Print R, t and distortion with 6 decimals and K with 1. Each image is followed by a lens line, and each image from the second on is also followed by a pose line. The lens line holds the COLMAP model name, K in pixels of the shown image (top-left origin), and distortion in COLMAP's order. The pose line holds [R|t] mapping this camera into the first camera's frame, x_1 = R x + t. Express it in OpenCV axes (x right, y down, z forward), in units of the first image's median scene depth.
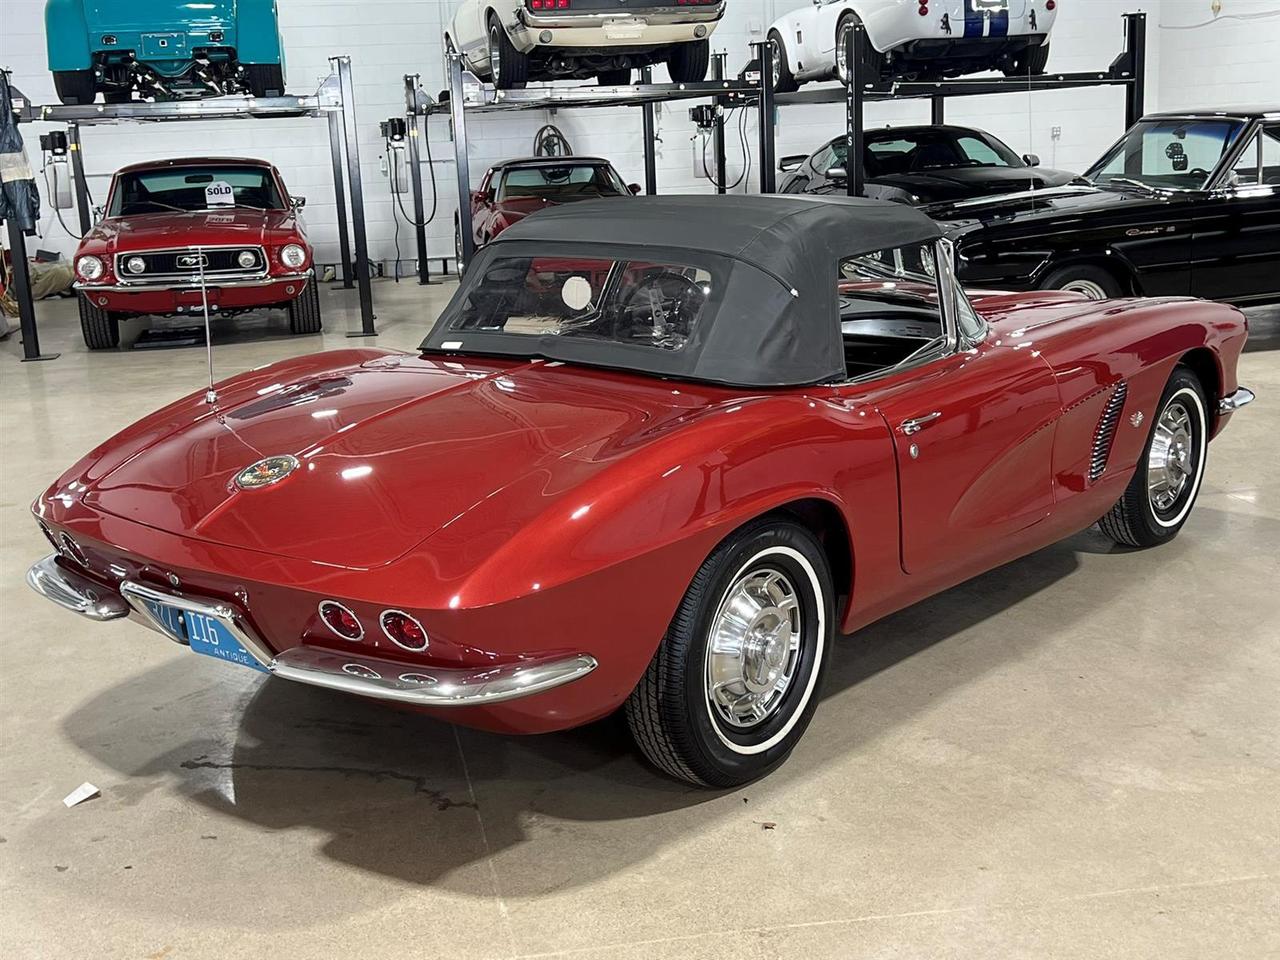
lens RADIAL K [[1542.2, 0, 640.0], [0, 1542.2, 480.0], [0, 0, 1]] dist [-0.002904, -0.053874]
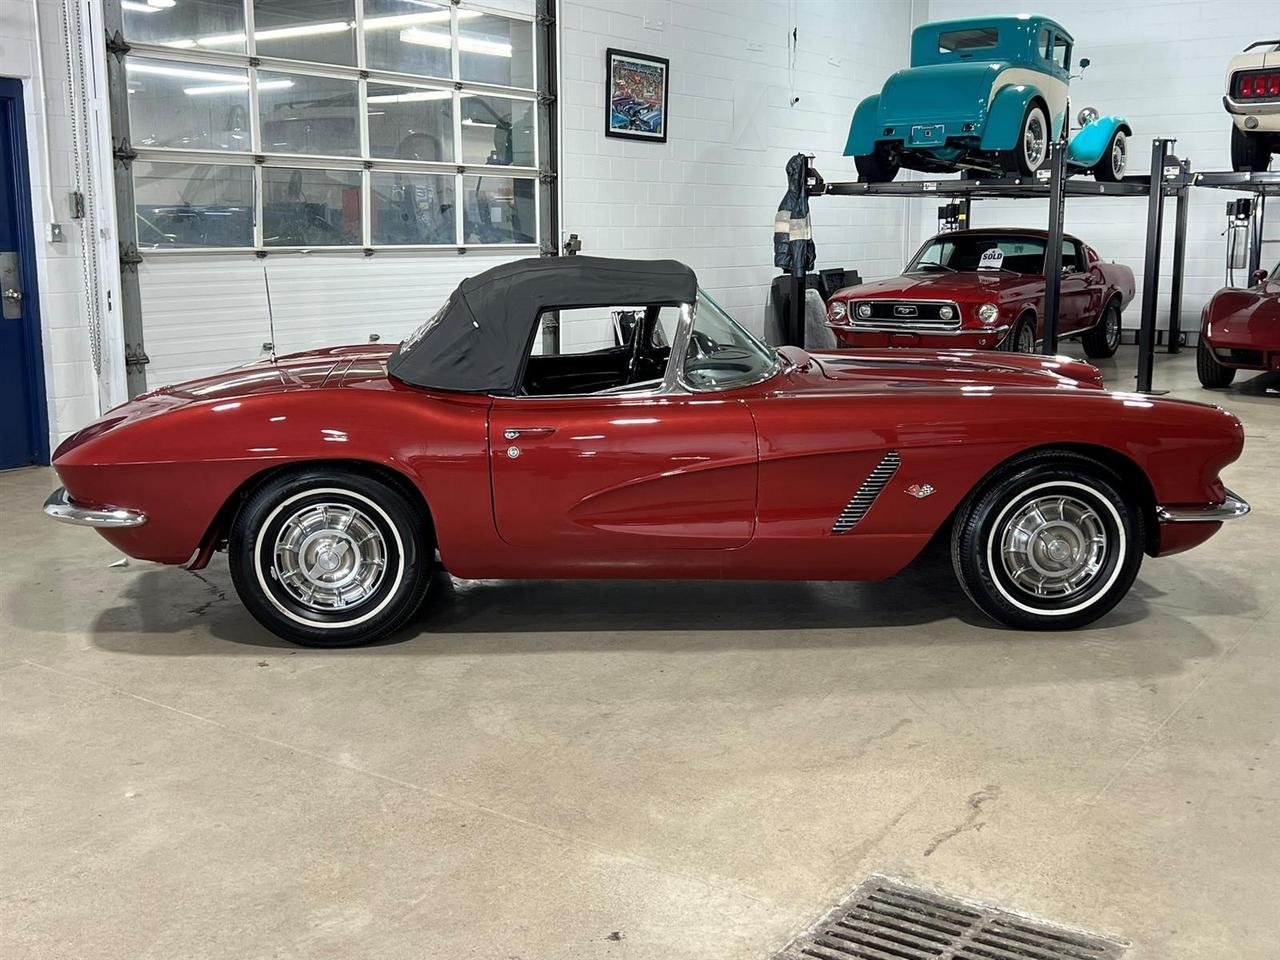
lens RADIAL K [[1364.1, 0, 684.2], [0, 1364.1, 507.3], [0, 0, 1]] dist [0.181129, -0.551452]
pose [[0.724867, 0.176579, -0.665873, 0.512369], [-0.178115, 0.981763, 0.066452, -0.040281], [0.665464, 0.070433, 0.743100, 0.090052]]
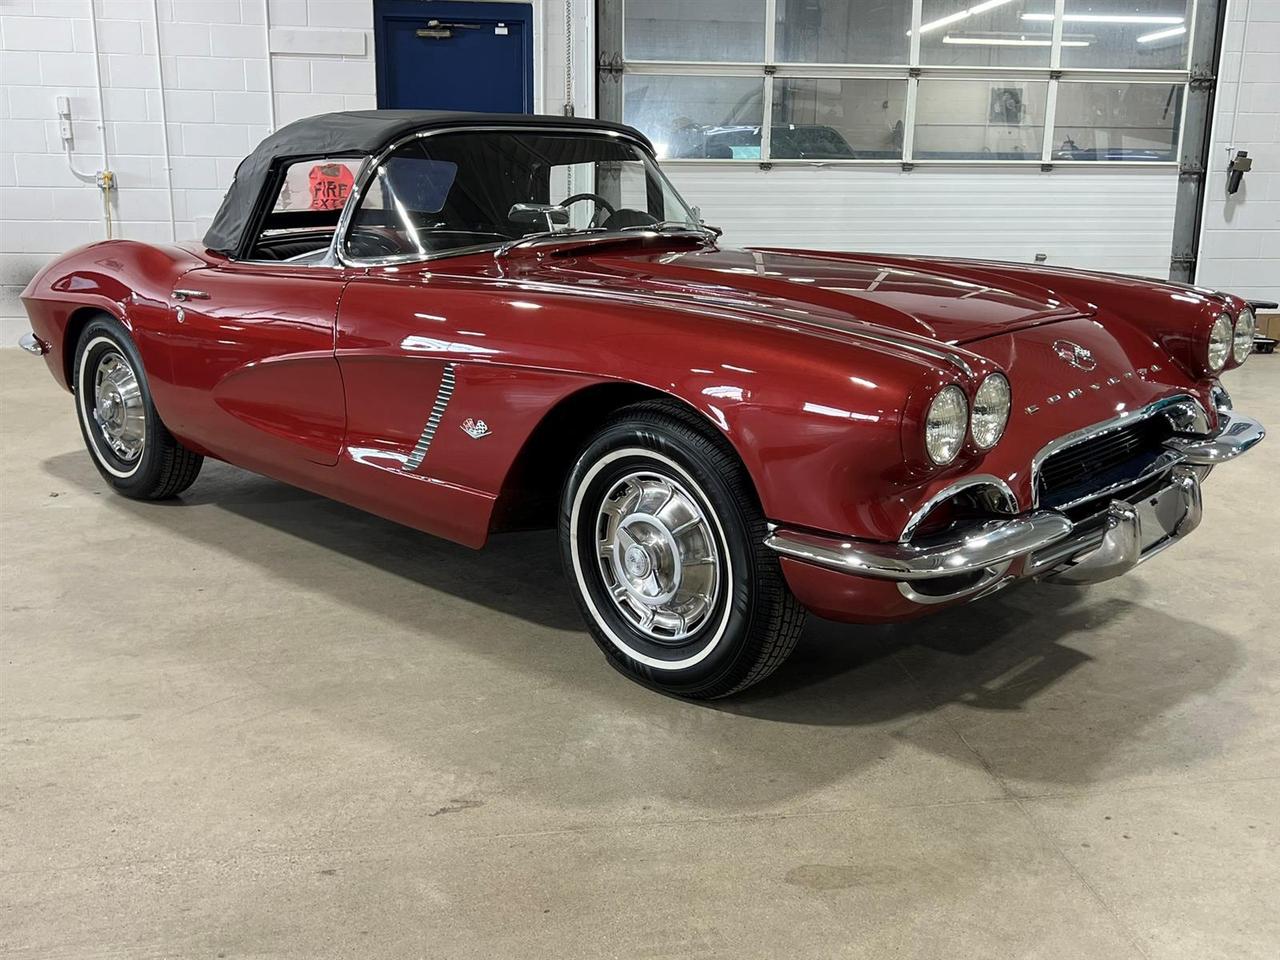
lens RADIAL K [[1242.8, 0, 634.7], [0, 1242.8, 483.6], [0, 0, 1]] dist [0.017133, 0.009012]
pose [[-0.020762, 0.270535, -0.962486, 0.542023], [-0.221615, 0.937500, 0.268292, -0.116879], [0.974913, 0.218872, 0.040490, 0.626179]]
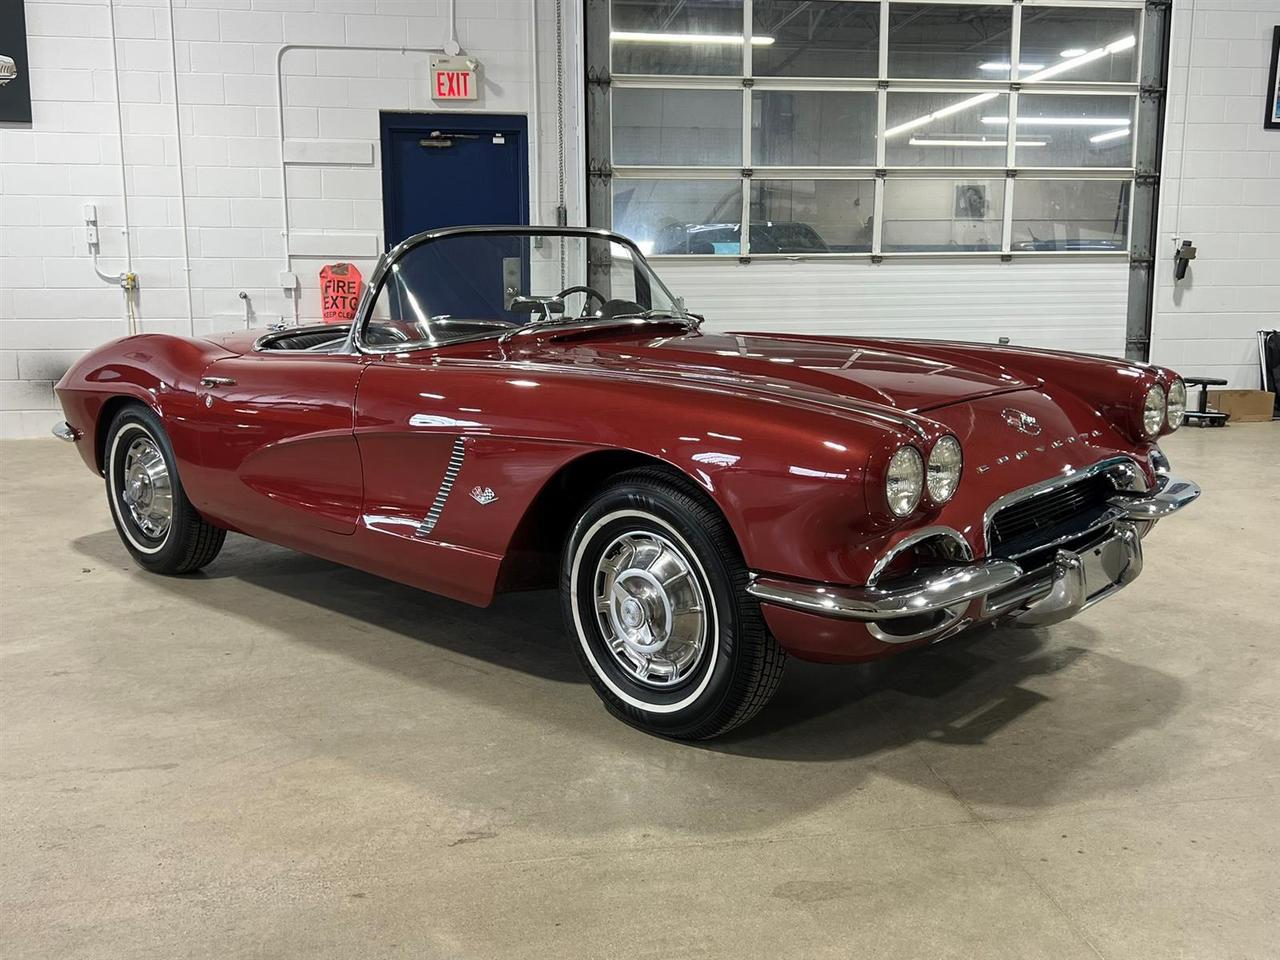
lens RADIAL K [[1199.0, 0, 640.0], [0, 1199.0, 480.0], [0, 0, 1]] dist [0.048735, -0.059924]
pose [[-0.005686, 0.202368, -0.979293, 0.565326], [-0.209264, 0.957385, 0.199056, -0.116918], [0.977843, 0.206063, 0.036904, 0.625566]]
